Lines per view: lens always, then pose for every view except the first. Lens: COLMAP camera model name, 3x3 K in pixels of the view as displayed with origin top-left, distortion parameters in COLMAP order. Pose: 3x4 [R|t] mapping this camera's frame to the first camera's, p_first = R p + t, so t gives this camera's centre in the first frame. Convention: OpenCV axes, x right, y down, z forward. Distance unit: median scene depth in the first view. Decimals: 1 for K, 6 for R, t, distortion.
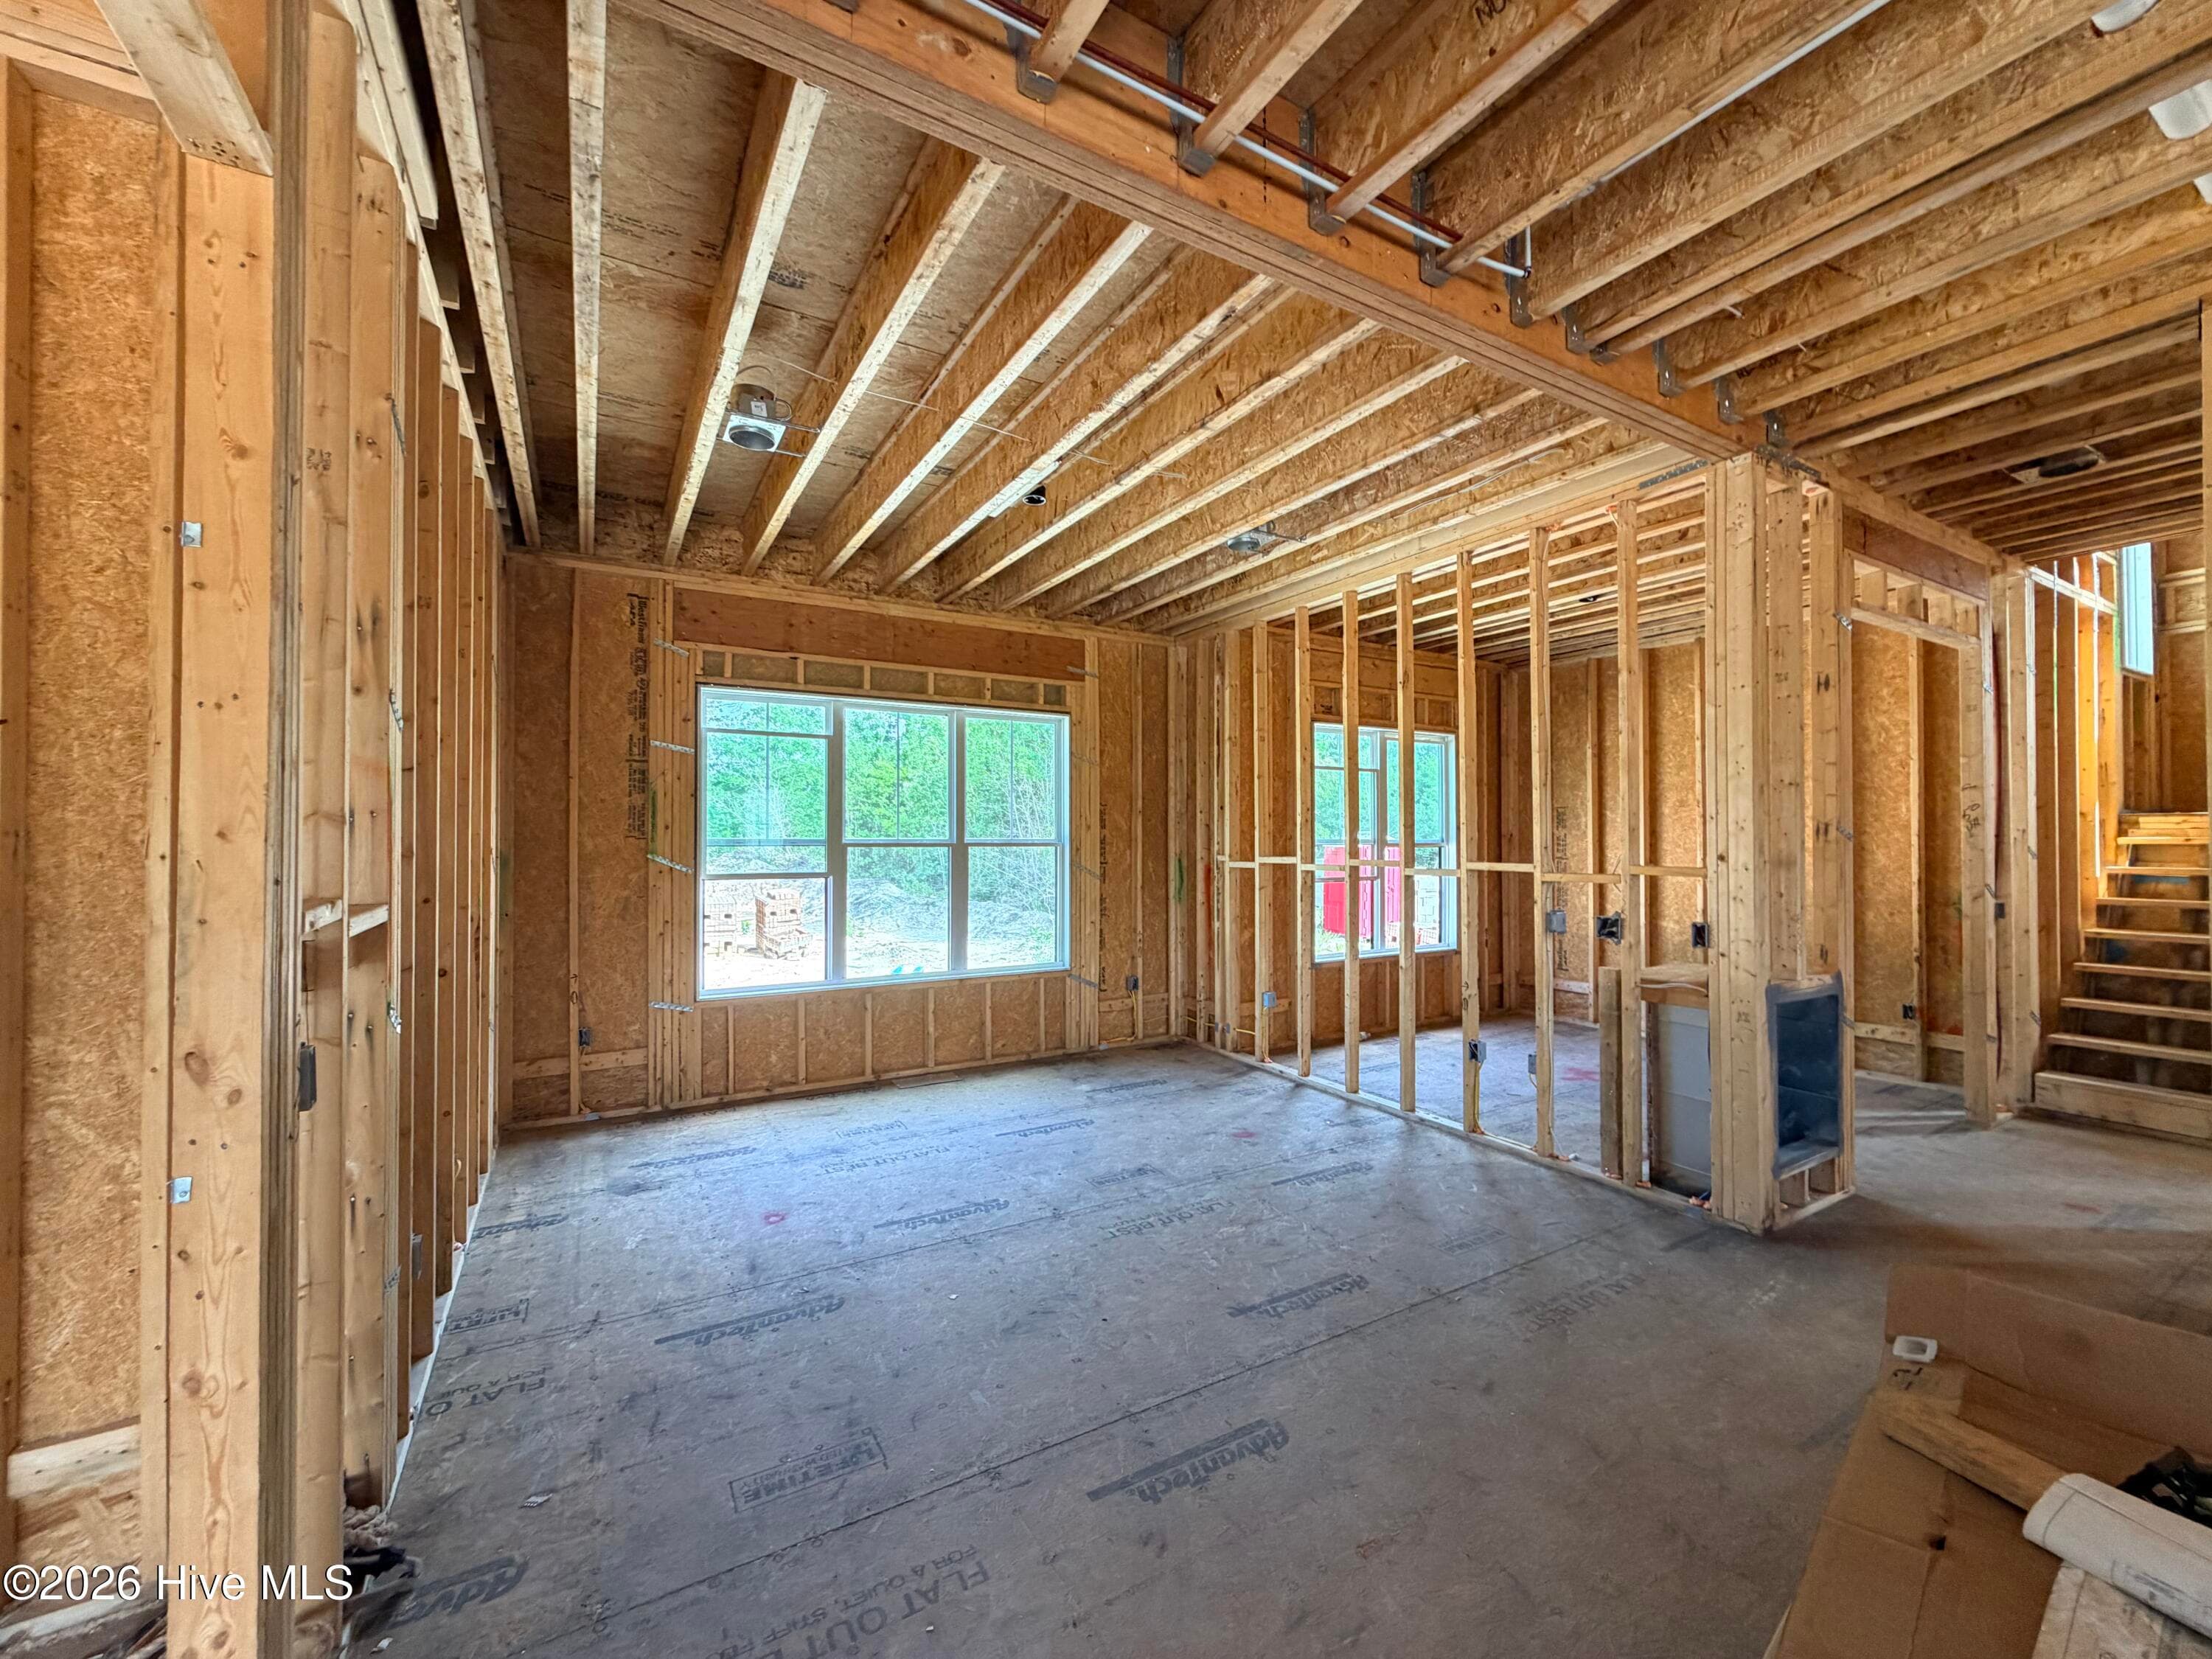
lens RADIAL K [[1261.1, 0, 1114.4], [0, 1261.1, 835.6], [0, 0, 1]] dist [0.001341, -0.000329]
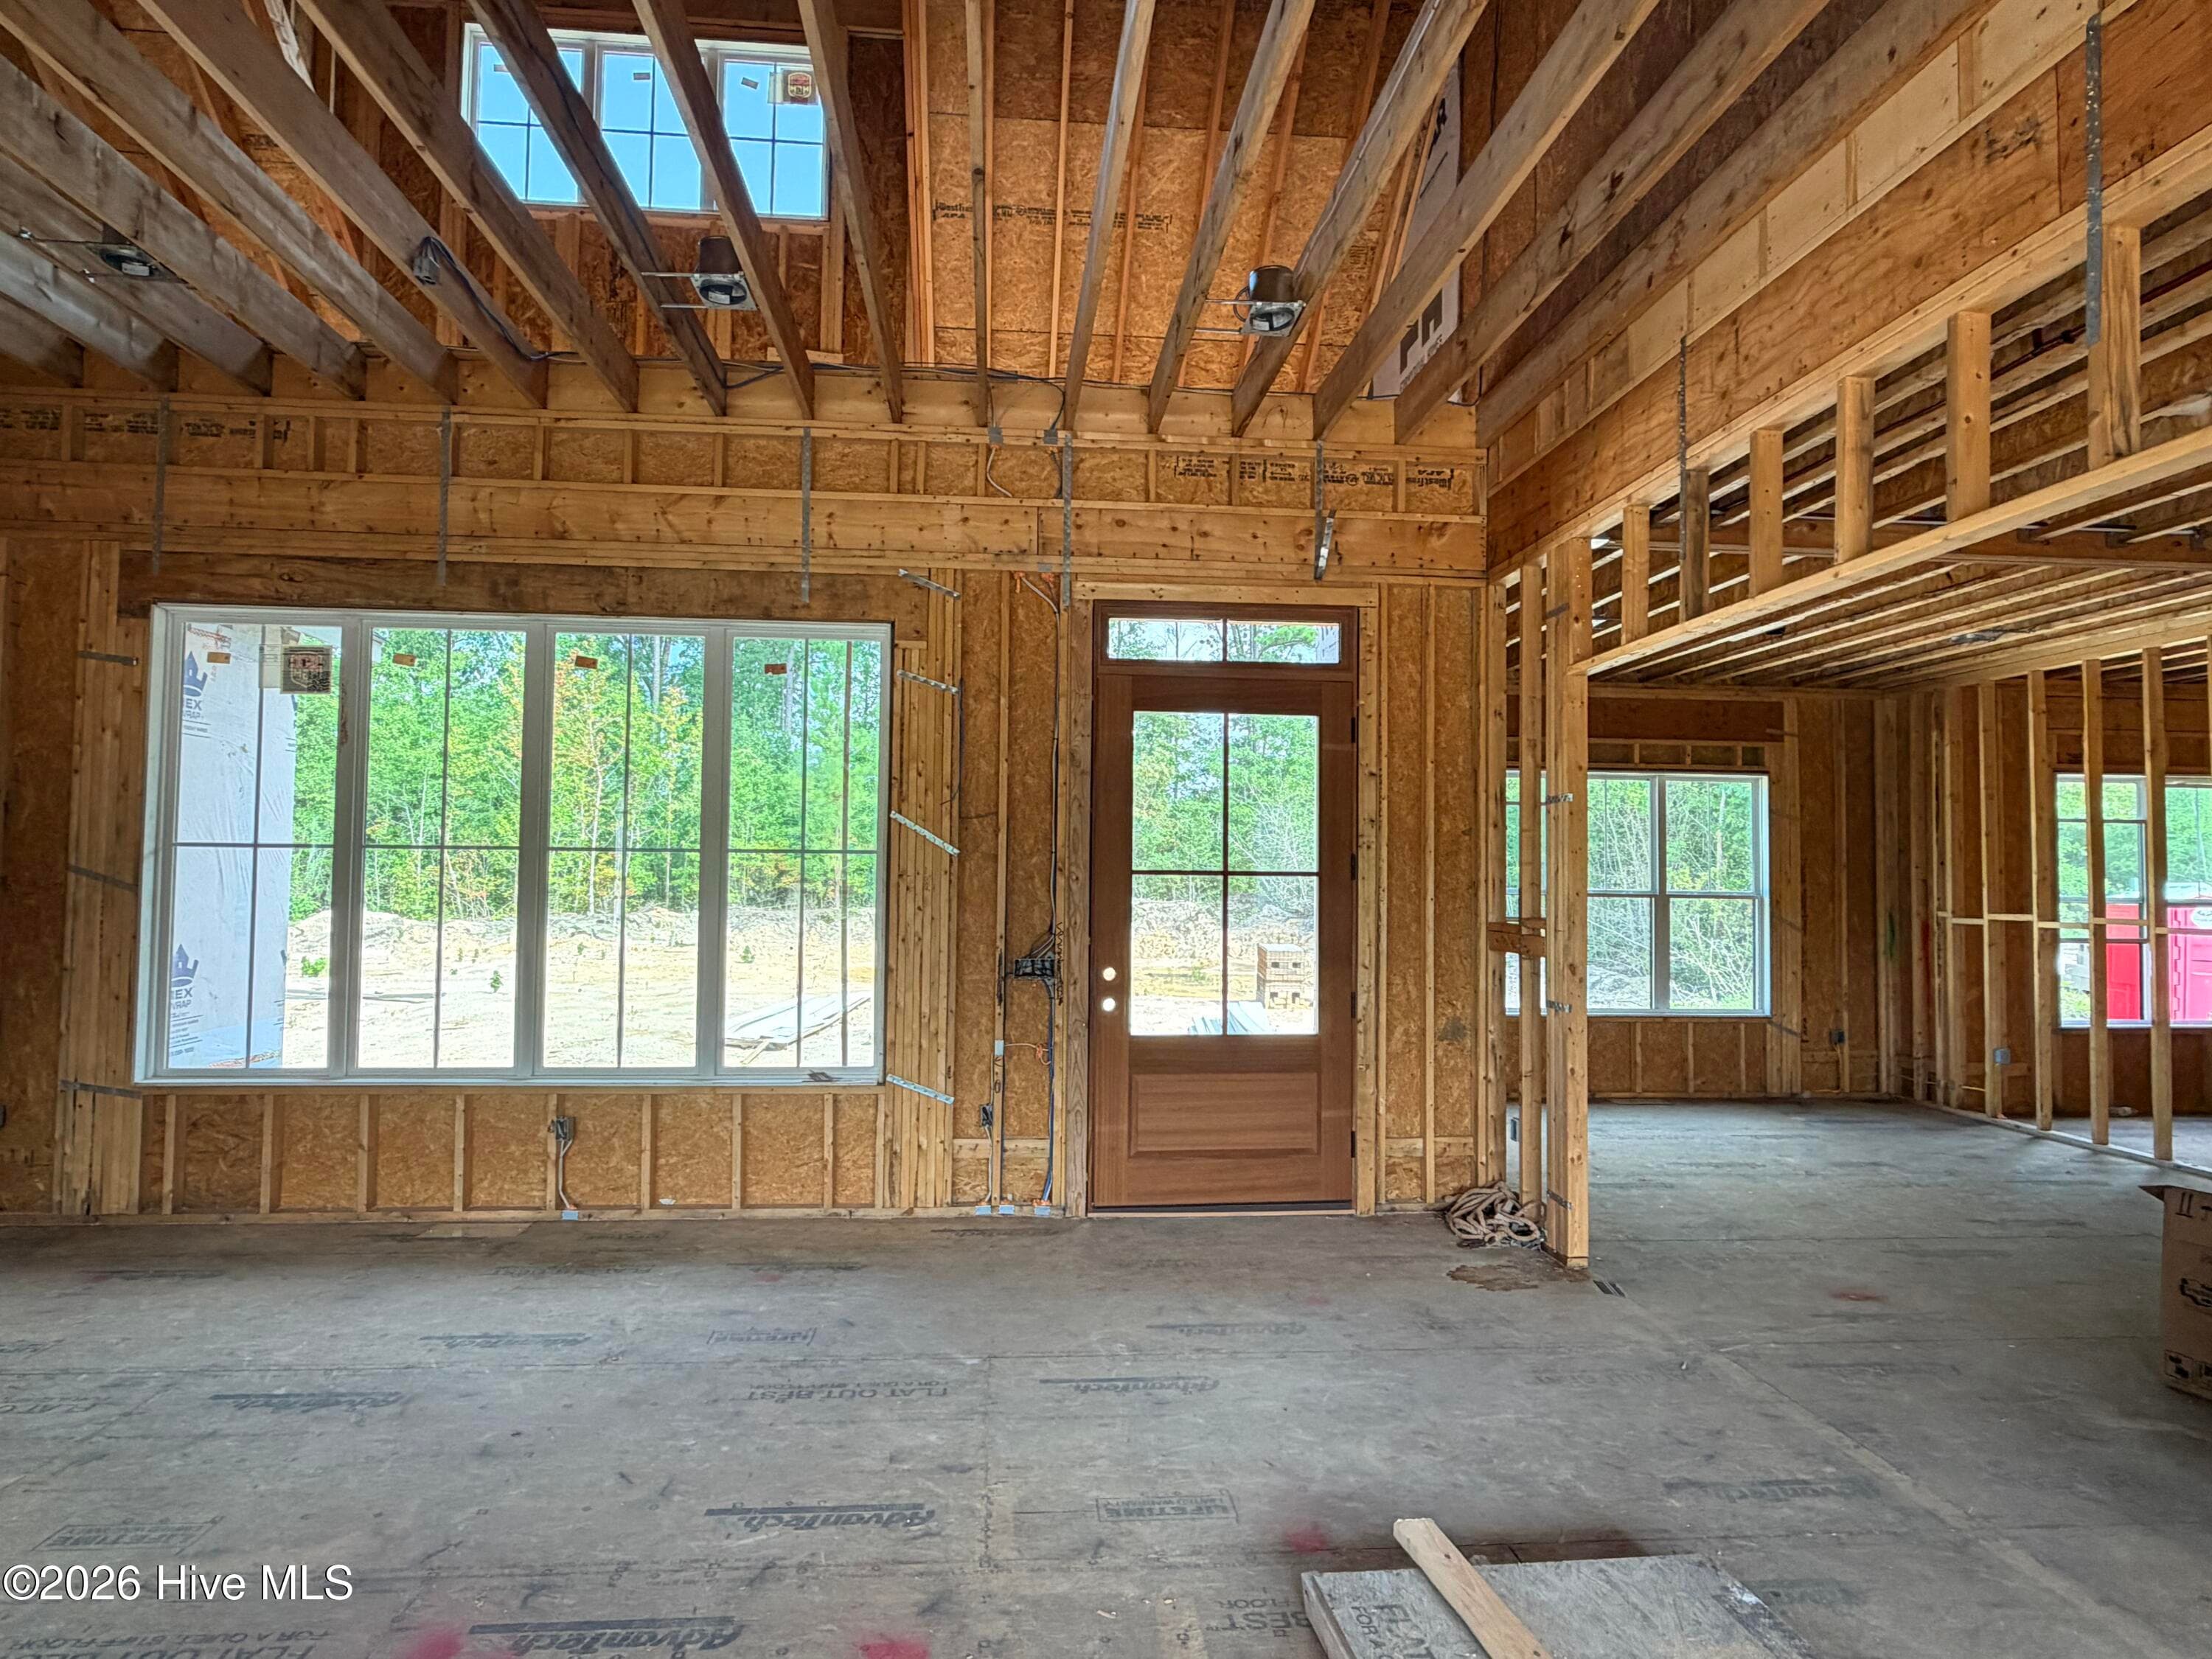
lens RADIAL K [[1261.1, 0, 1108.6], [0, 1261.1, 831.7], [0, 0, 1]] dist [0.001341, -0.000329]
pose [[0.880347, -0.006403, -0.474288, -0.021951], [-0.012377, 0.999258, -0.036463, -0.002709], [0.474169, 0.037970, 0.879615, -0.195000]]
